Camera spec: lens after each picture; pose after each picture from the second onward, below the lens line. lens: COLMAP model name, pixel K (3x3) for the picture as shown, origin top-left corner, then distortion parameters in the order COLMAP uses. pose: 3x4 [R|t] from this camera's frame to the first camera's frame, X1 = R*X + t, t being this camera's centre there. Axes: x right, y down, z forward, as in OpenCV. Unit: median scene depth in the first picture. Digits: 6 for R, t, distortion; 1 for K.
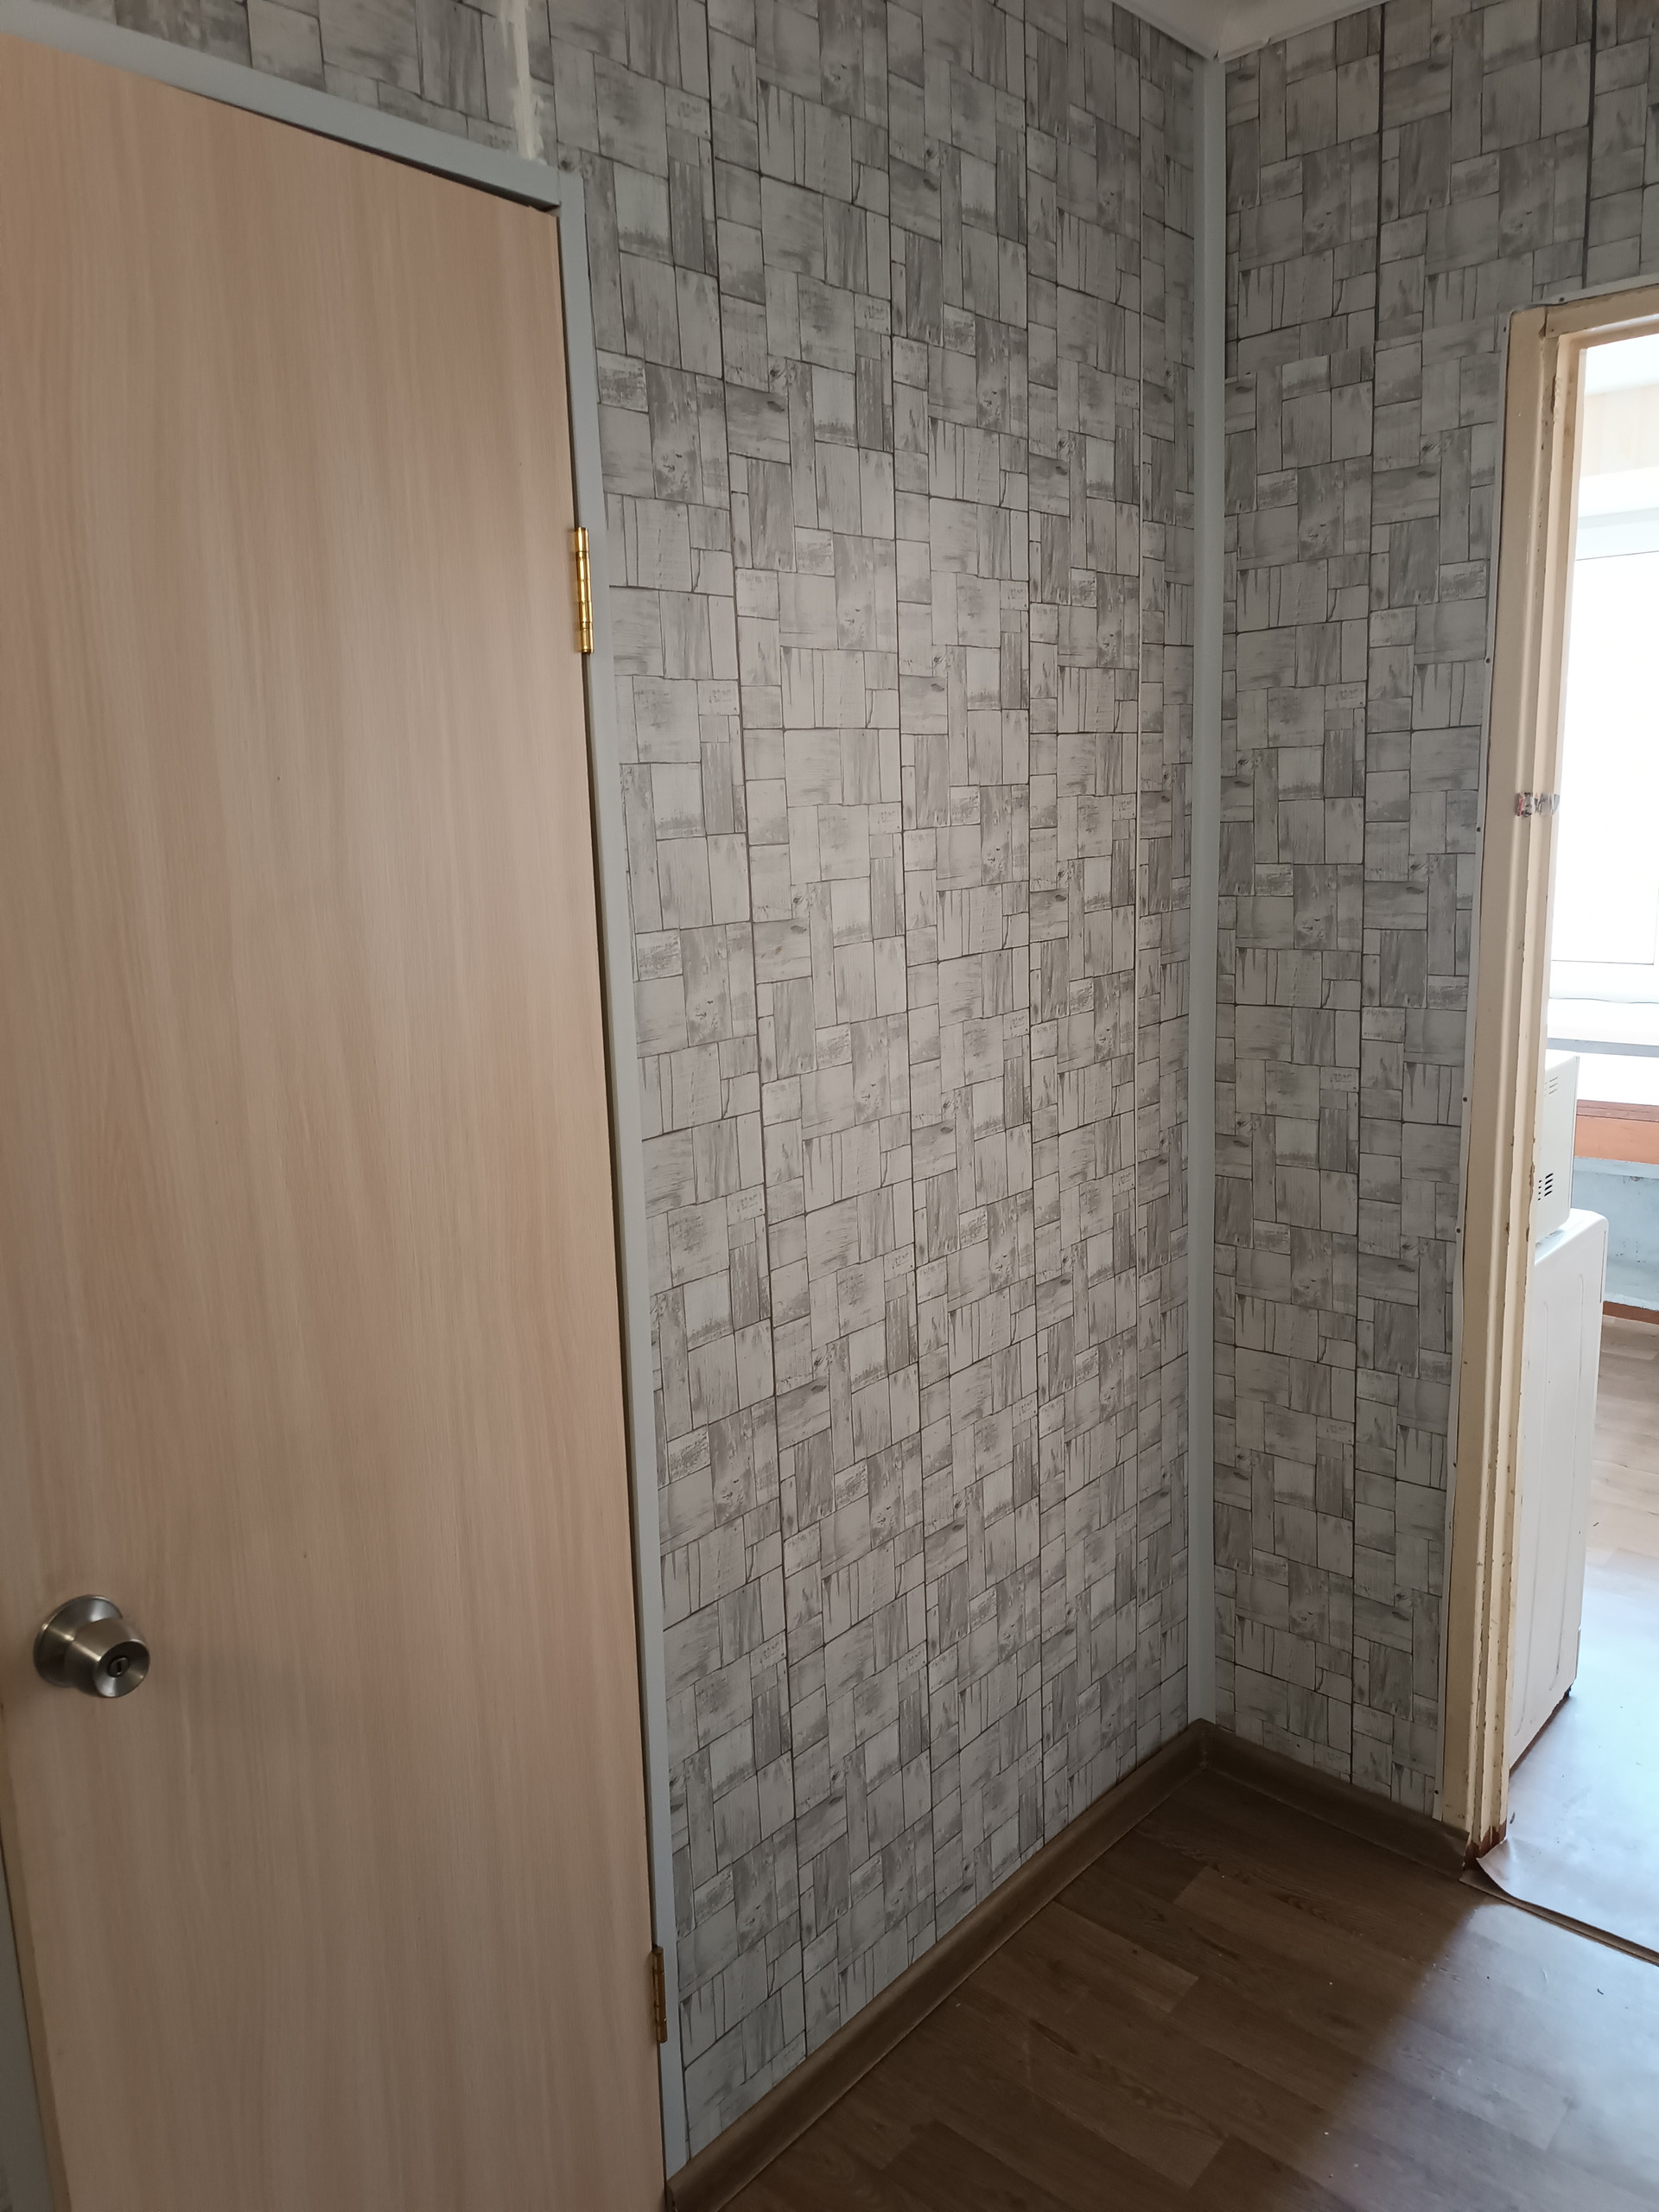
lens RADIAL K [[1603.1, 0, 833.5], [0, 1603.1, 1107.3], [0, 0, 1]] dist [0.038775, -0.032008]
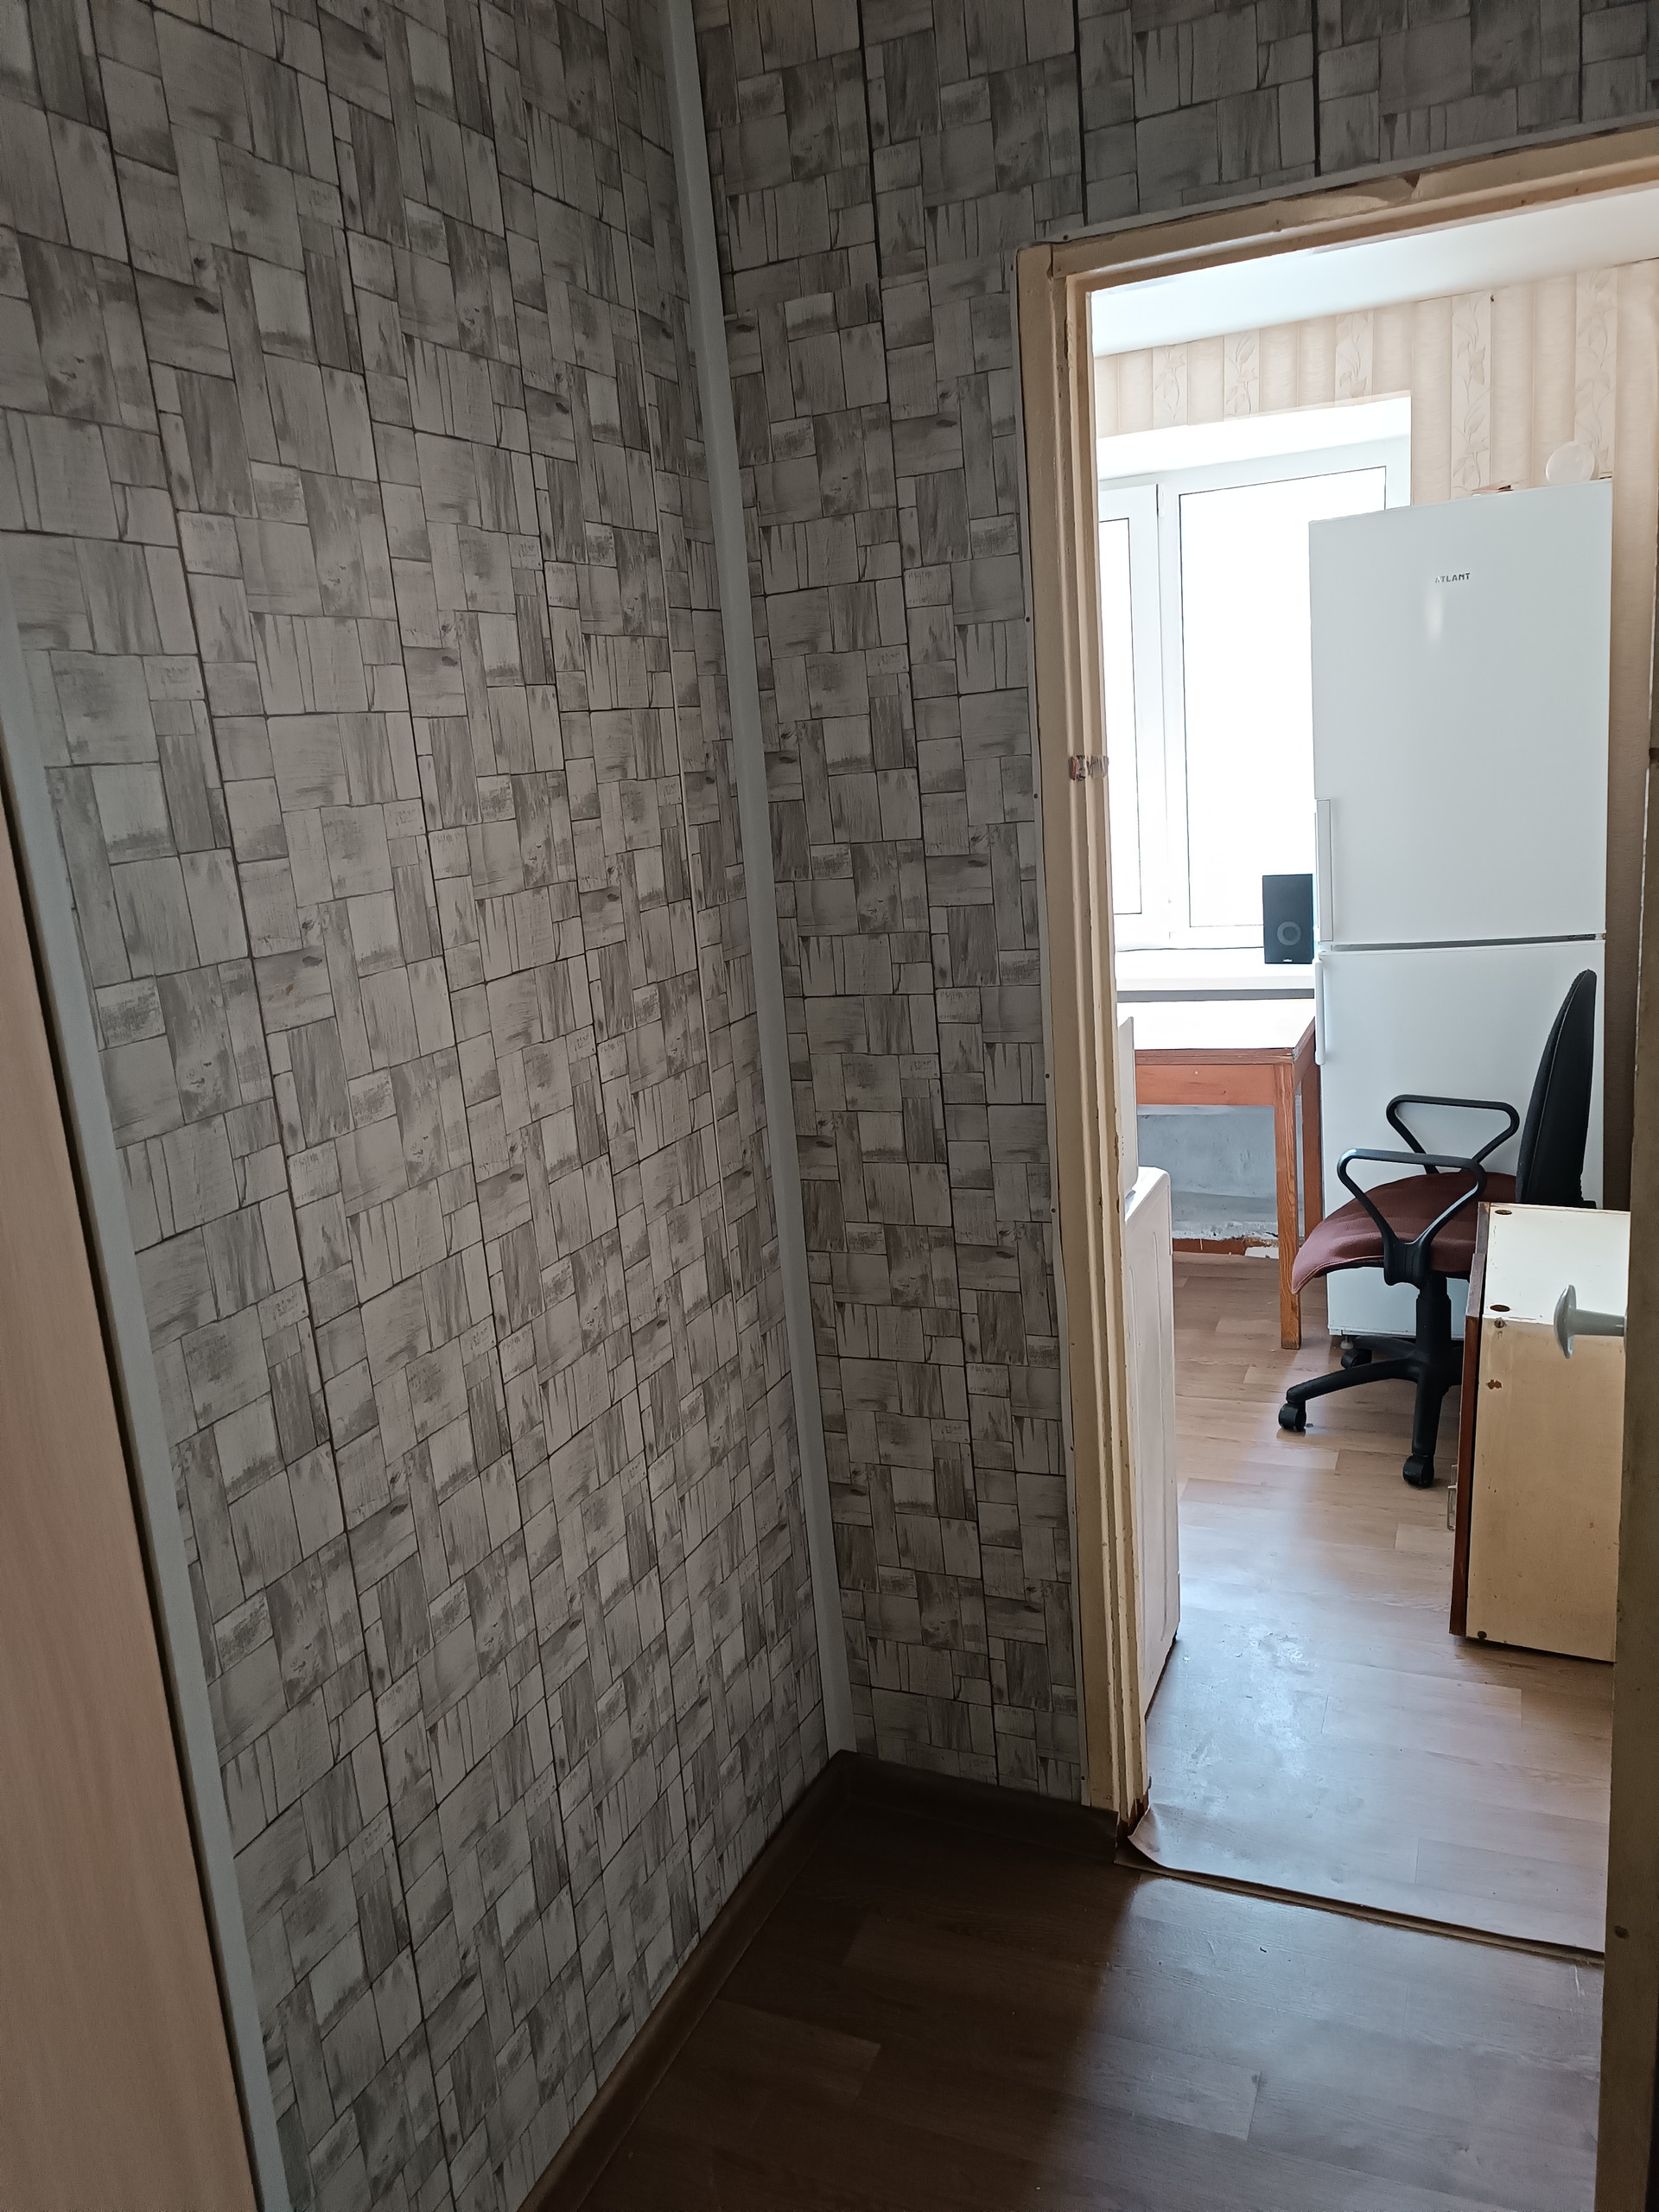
lens RADIAL K [[1603.1, 0, 829.3], [0, 1603.1, 1106.3], [0, 0, 1]] dist [0.038775, -0.032008]
pose [[0.950597, -0.109195, 0.290588, -0.015274], [0.106661, 0.993991, 0.024595, -0.025789], [-0.291527, 0.007614, 0.956532, 0.124440]]
